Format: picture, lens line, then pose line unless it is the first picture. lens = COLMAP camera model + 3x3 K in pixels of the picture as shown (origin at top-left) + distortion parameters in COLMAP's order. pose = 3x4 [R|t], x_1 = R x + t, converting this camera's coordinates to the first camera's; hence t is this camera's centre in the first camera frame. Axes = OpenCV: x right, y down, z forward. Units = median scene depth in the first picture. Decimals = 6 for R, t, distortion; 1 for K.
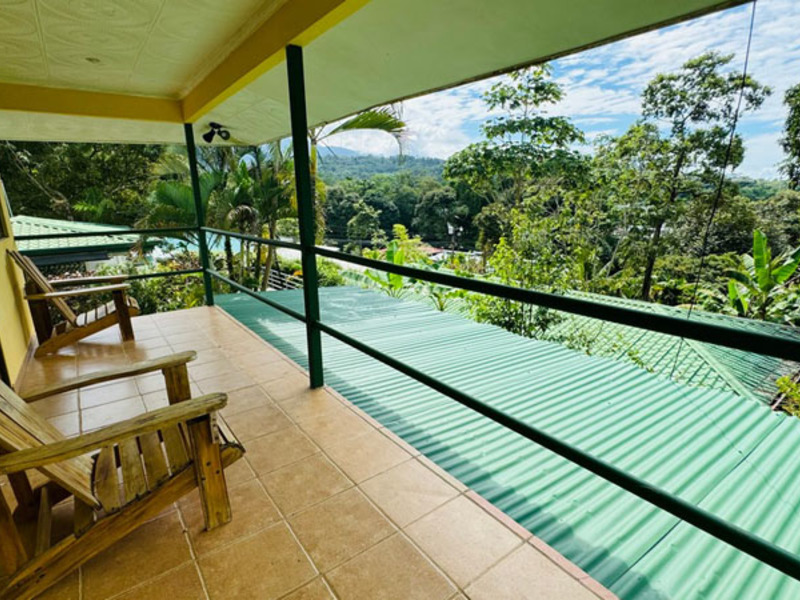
lens RADIAL K [[426.1, 0, 402.4], [0, 426.1, 301.6], [0, 0, 1]] dist [-0.000773, -0.000500]
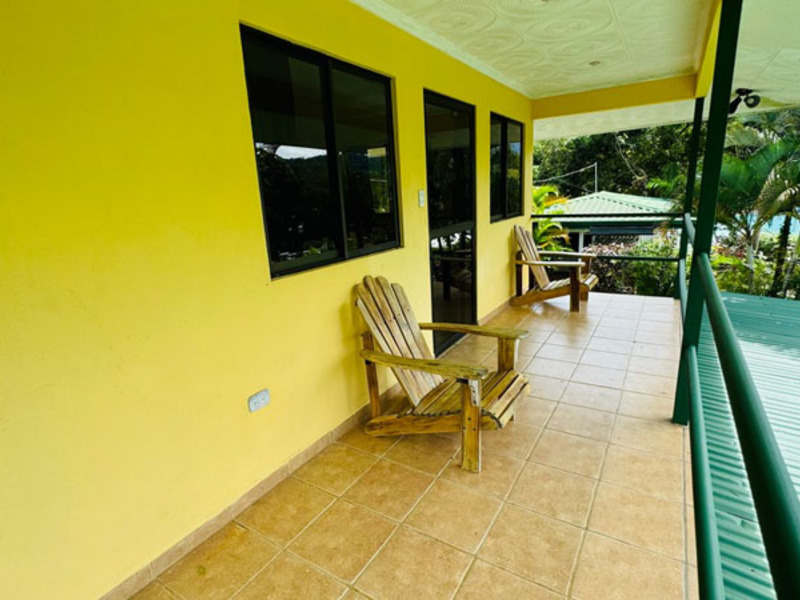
lens RADIAL K [[426.1, 0, 401.8], [0, 426.1, 303.8], [0, 0, 1]] dist [-0.000773, -0.000500]
pose [[0.365457, 0.238773, -0.899682, 0.215729], [-0.178700, 0.966558, 0.183932, -0.058200], [0.913514, 0.093554, 0.395905, 0.125659]]
